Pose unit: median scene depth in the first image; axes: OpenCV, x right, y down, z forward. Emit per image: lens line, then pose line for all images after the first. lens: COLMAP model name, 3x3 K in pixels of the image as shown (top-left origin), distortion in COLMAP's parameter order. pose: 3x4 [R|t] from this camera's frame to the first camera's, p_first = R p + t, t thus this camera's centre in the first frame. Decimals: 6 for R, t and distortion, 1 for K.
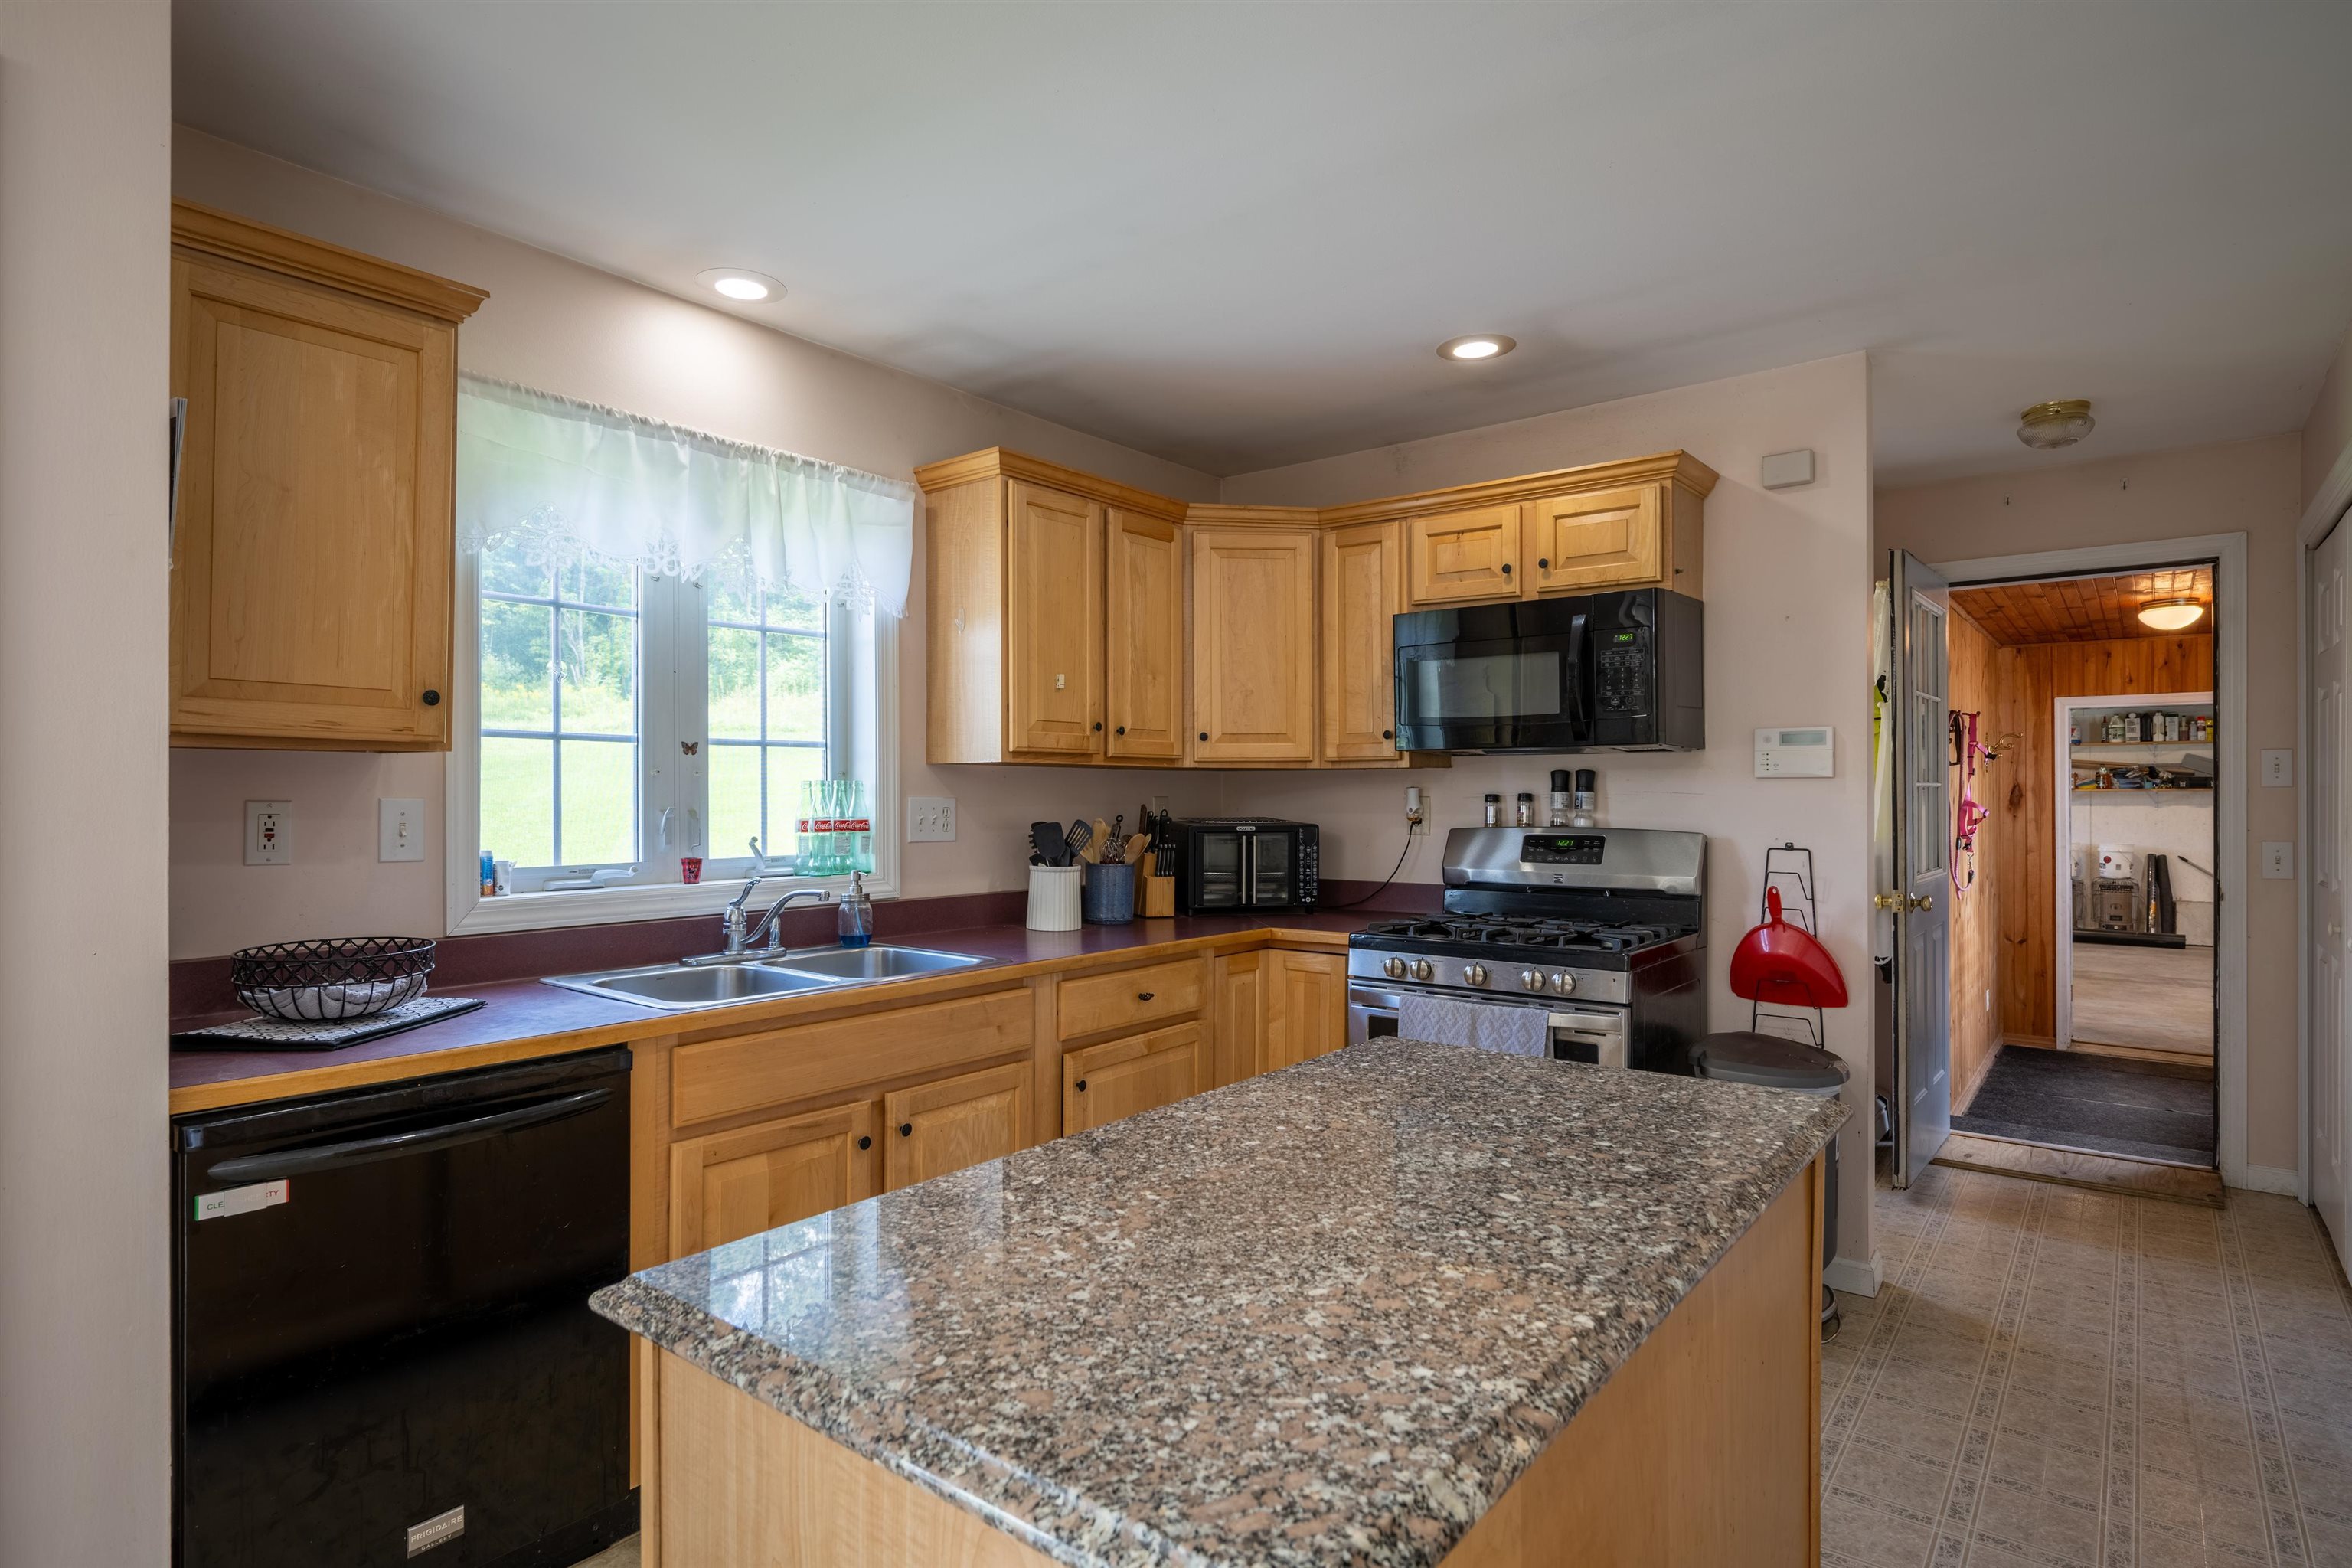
lens RADIAL K [[1286.5, 0, 1107.4], [0, 1286.5, 793.7], [0, 0, 1]] dist [-0.002939, -0.003045]
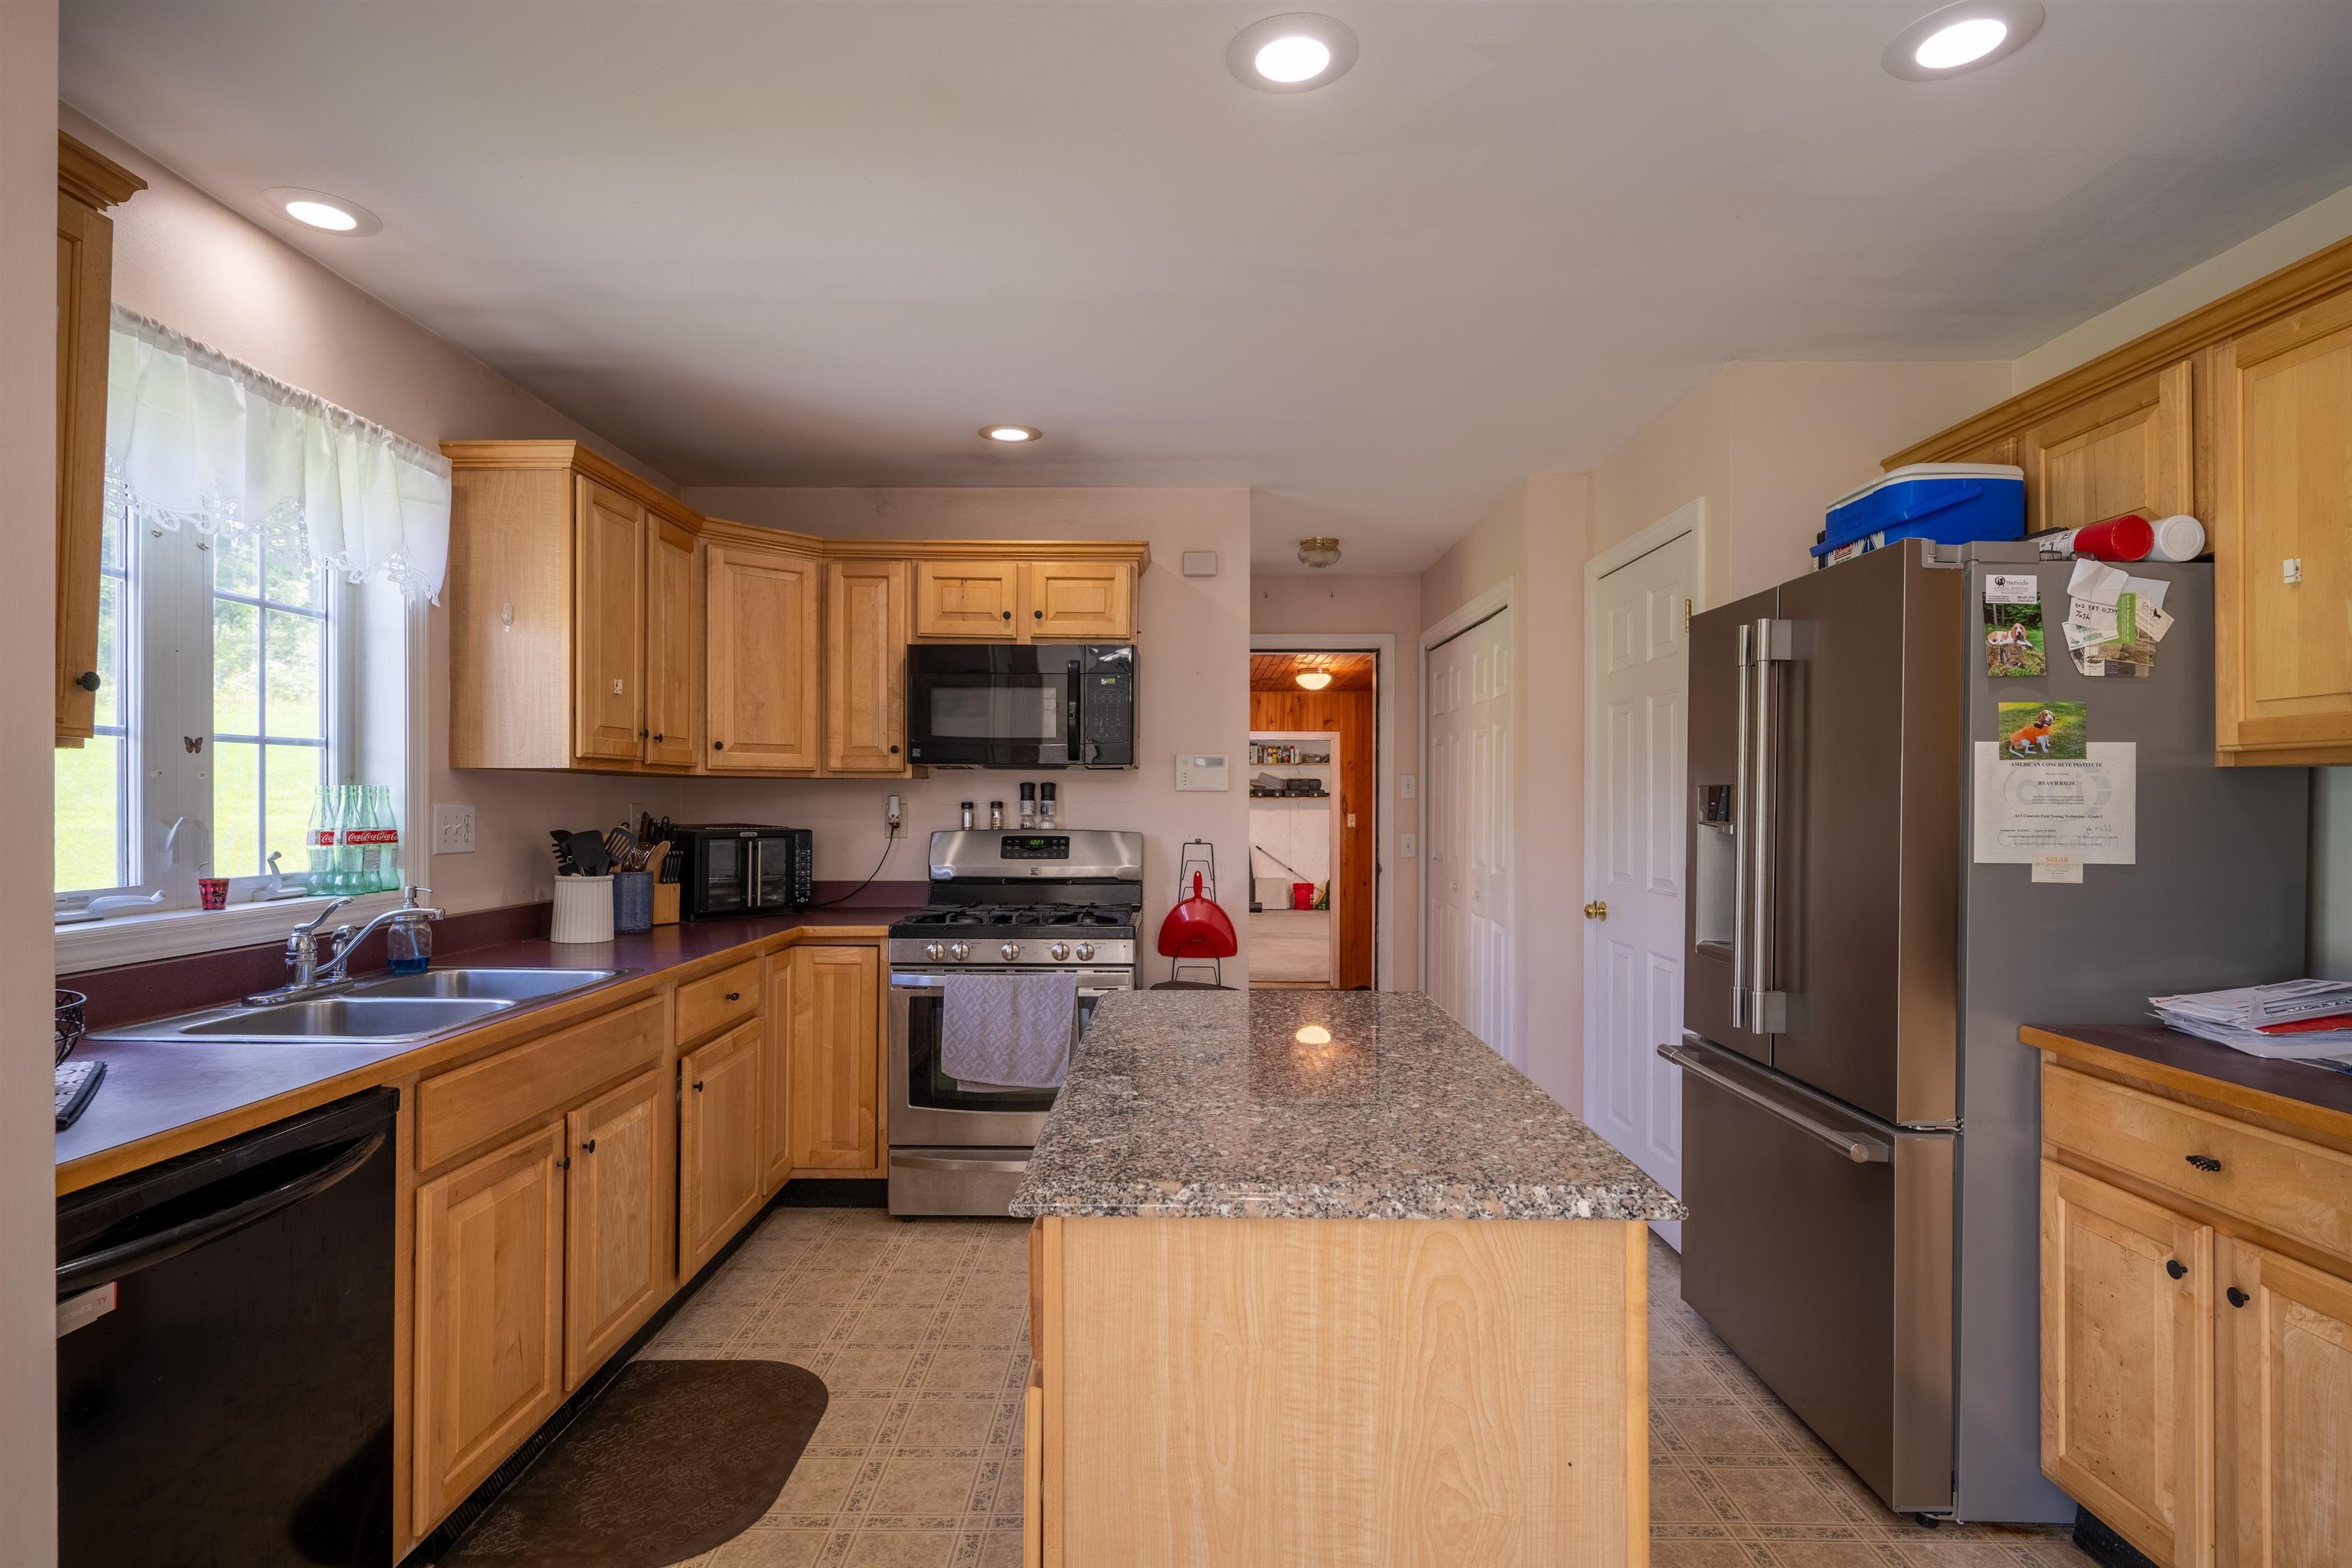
lens RADIAL K [[1286.5, 0, 1175.5], [0, 1286.5, 794.8], [0, 0, 1]] dist [-0.002939, -0.003045]
pose [[0.765830, 0.005953, 0.643015, -0.323777], [-0.004638, 0.999982, -0.003733, -0.002820], [-0.643026, -0.000123, 0.765844, -0.022824]]
